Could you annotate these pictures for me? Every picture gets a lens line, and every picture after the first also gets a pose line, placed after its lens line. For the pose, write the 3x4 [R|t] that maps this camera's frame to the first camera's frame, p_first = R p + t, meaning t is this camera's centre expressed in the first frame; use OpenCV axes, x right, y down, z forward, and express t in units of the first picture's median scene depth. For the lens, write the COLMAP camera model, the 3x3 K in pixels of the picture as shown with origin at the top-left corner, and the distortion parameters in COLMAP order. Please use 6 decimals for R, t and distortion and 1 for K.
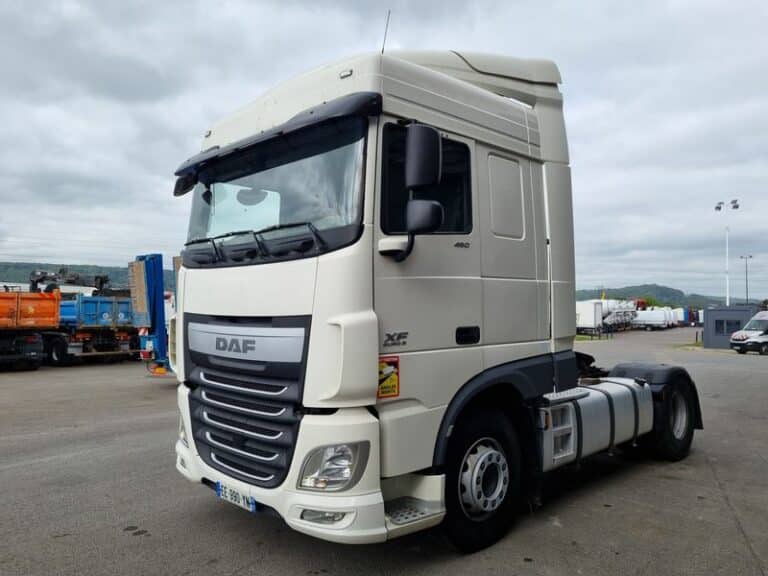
lens RADIAL K [[576.1, 0, 386.7], [0, 576.1, 282.9], [0, 0, 1]] dist [0.042129, -0.009923]
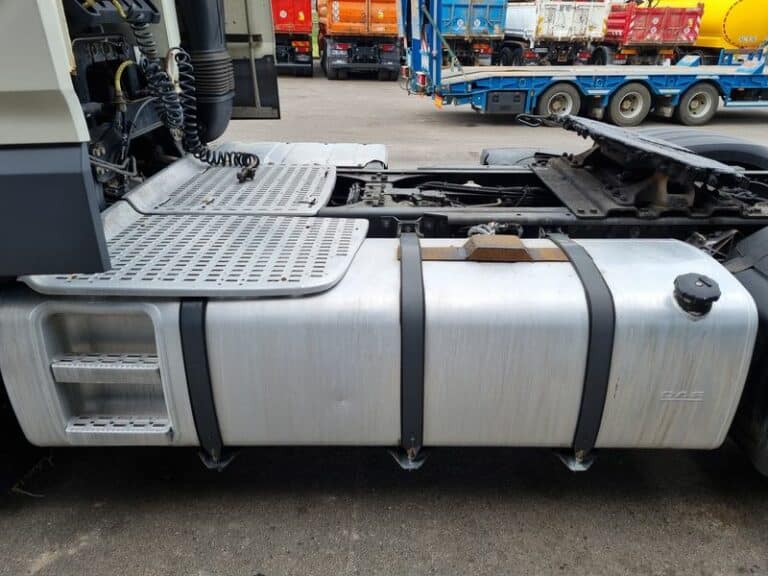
lens RADIAL K [[576.1, 0, 388.2], [0, 576.1, 293.1], [0, 0, 1]] dist [0.042129, -0.009923]
pose [[0.712813, 0.307659, -0.630273, 0.160502], [0.022206, 0.888301, 0.458725, 0.013535], [0.701003, -0.340981, 0.626360, 0.231969]]
